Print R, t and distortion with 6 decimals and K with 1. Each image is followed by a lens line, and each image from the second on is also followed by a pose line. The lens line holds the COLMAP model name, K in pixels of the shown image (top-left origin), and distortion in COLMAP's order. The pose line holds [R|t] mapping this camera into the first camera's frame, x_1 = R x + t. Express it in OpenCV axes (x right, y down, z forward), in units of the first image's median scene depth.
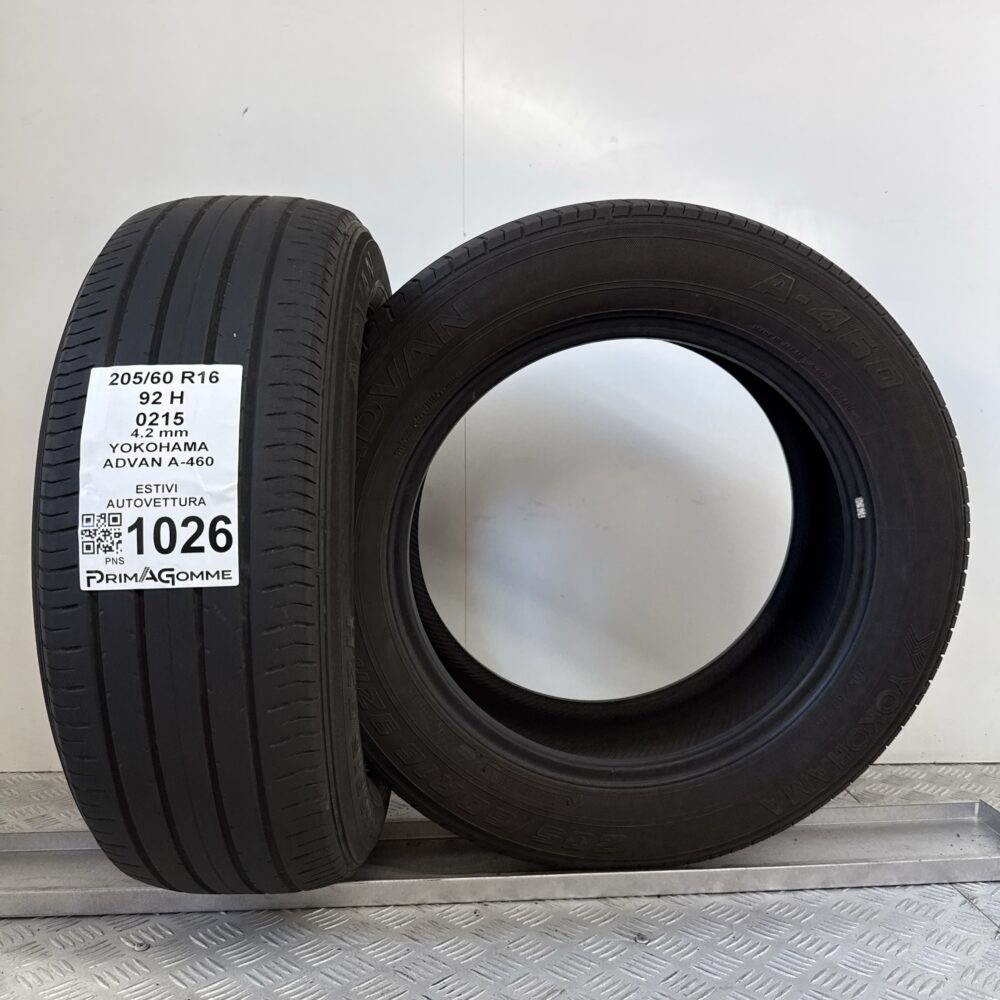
lens RADIAL K [[1150.9, 0, 500.0], [0, 1150.9, 500.0], [0, 0, 1]] dist [0.351204, -0.742995]
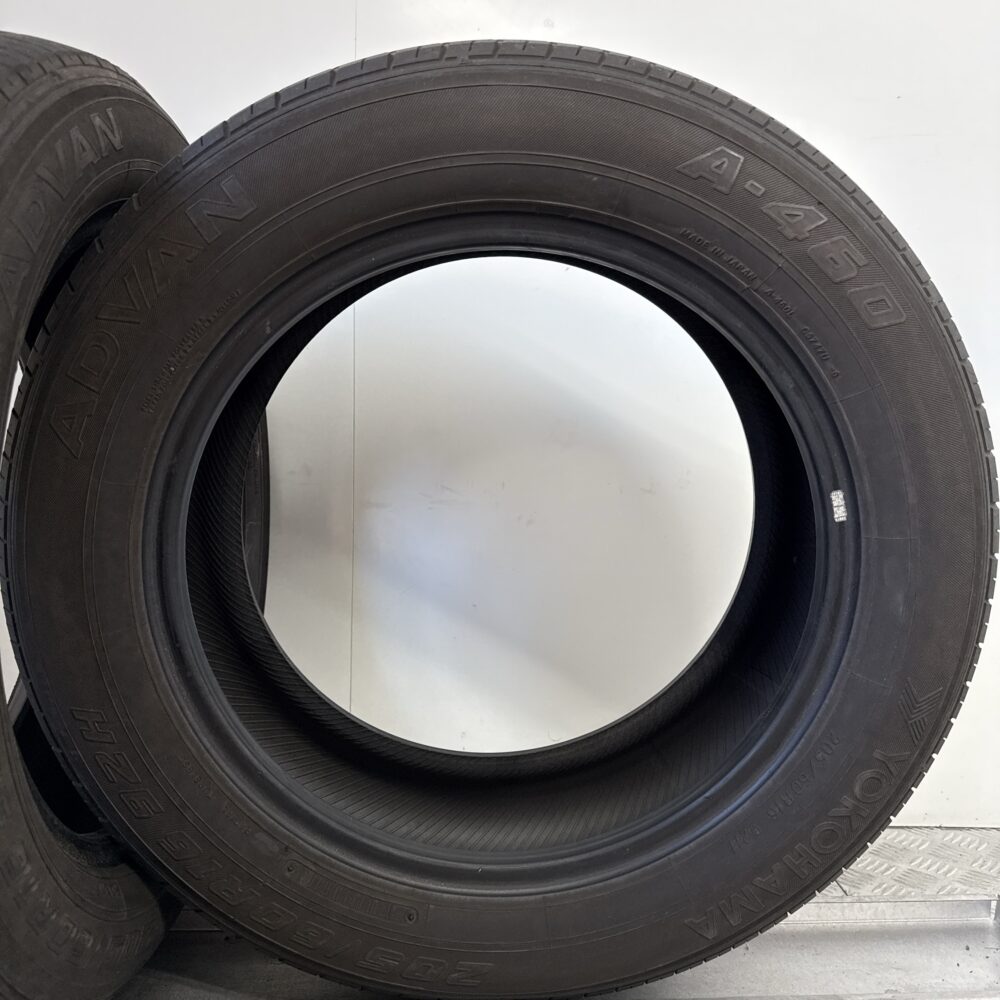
lens RADIAL K [[1056.0, 0, 500.0], [0, 1056.0, 500.0], [0, 0, 1]] dist [0.156307, -0.227254]
pose [[0.998445, 0.022491, -0.051003, 0.167067], [-0.021571, 0.999596, 0.018533, -0.005074], [0.051399, -0.017404, 0.998527, 0.440319]]
